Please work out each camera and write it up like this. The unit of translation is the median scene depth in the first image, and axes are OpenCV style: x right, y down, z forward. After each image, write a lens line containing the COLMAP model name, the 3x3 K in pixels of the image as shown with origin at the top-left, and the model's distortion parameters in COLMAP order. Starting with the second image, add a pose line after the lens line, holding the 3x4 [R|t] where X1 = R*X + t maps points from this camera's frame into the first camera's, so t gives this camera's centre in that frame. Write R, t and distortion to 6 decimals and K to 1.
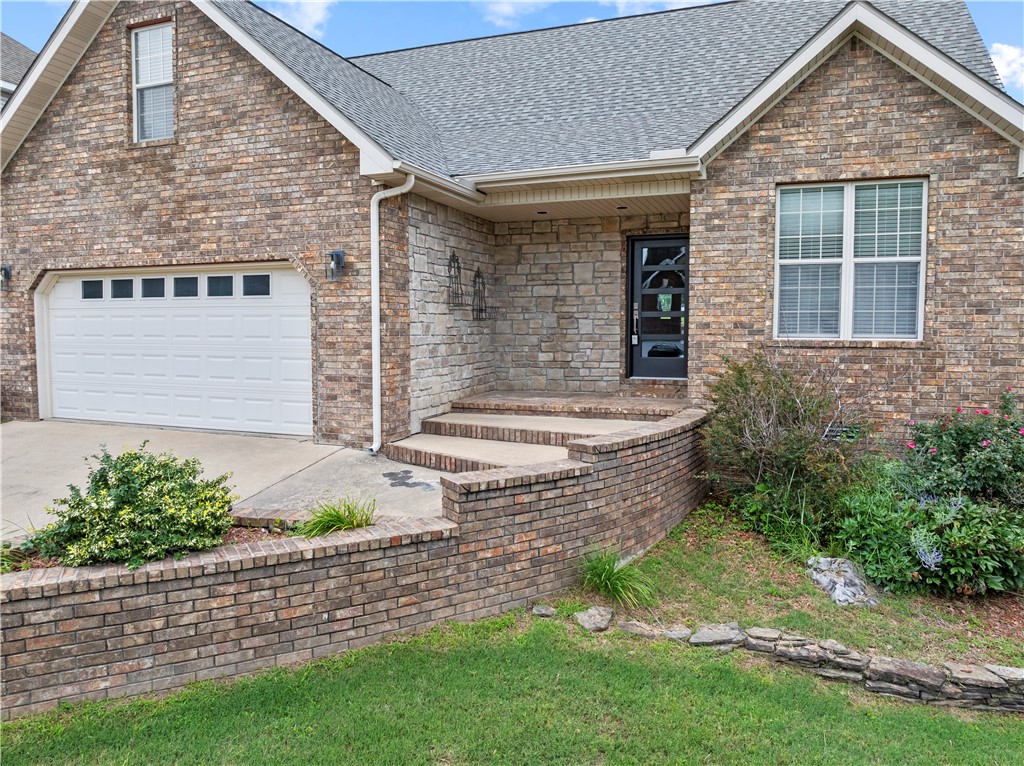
lens RADIAL K [[721.6, 0, 515.6], [0, 721.6, 379.4], [0, 0, 1]] dist [-0.048843, 0.017097]
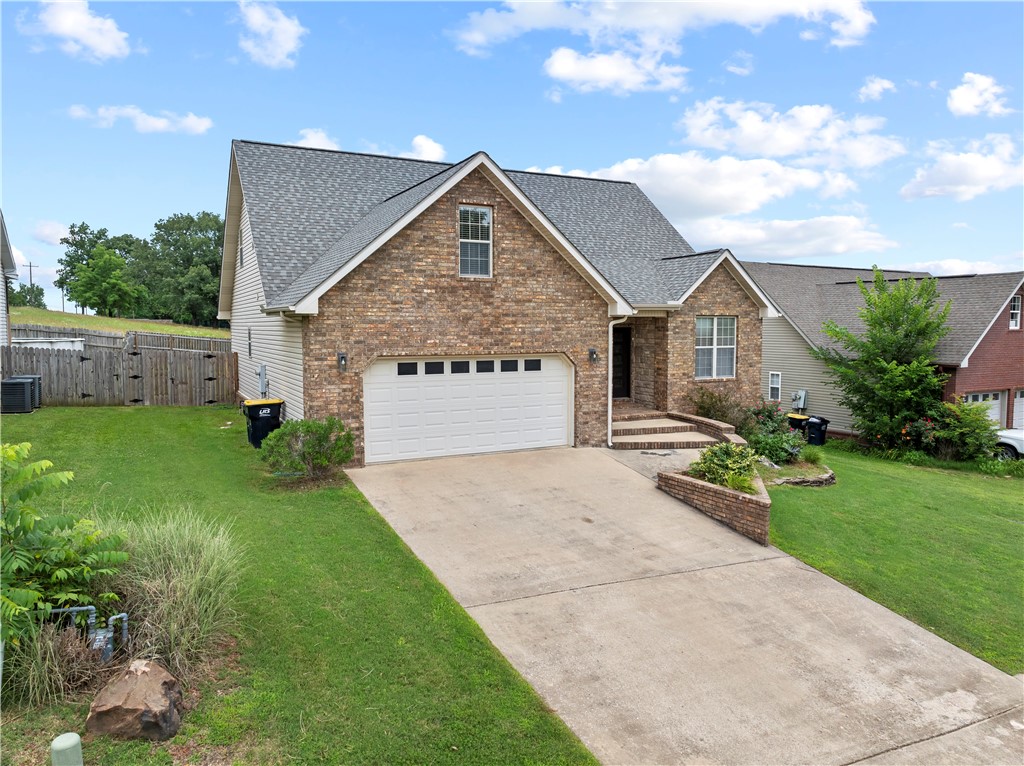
lens RADIAL K [[721.6, 0, 508.2], [0, 721.6, 383.5], [0, 0, 1]] dist [-0.048843, 0.017097]
pose [[0.674152, -0.064039, 0.735811, -1.817733], [0.056161, 0.997794, 0.035384, -0.161691], [-0.736455, 0.017470, 0.676261, -0.167263]]
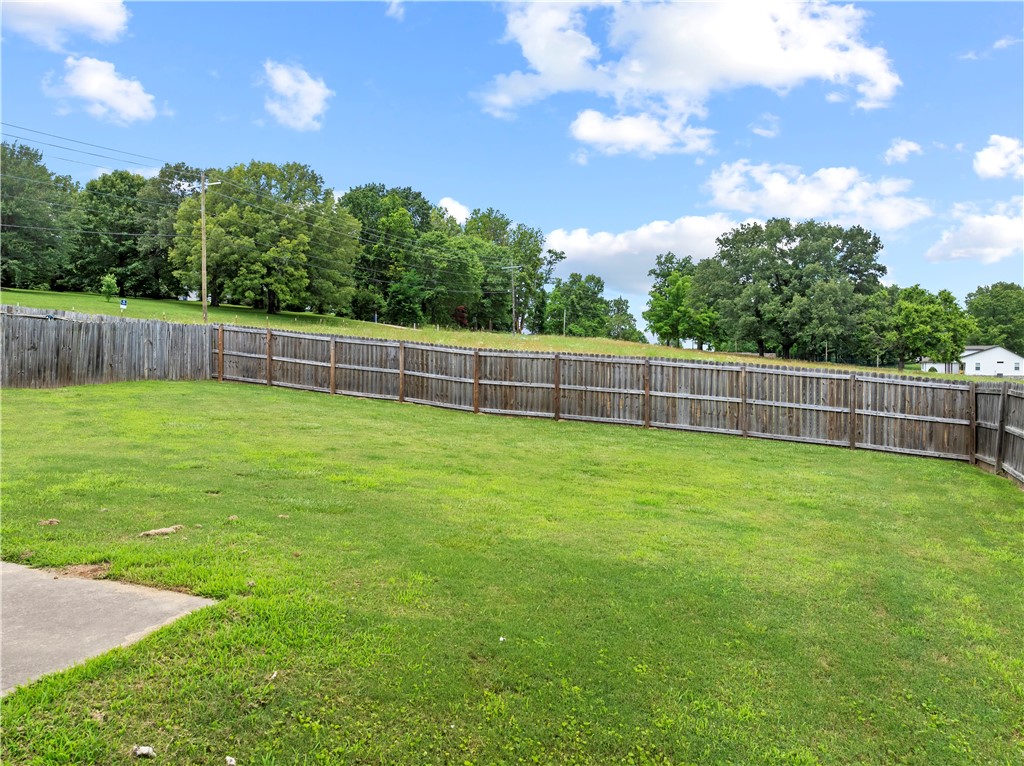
lens RADIAL K [[721.6, 0, 514.4], [0, 721.6, 378.0], [0, 0, 1]] dist [-0.048843, 0.017097]
pose [[0.999673, -0.003380, -0.025330, 1.249126], [0.001967, 0.998451, -0.055598, -0.133456], [0.025479, 0.055530, 0.998132, 2.493321]]
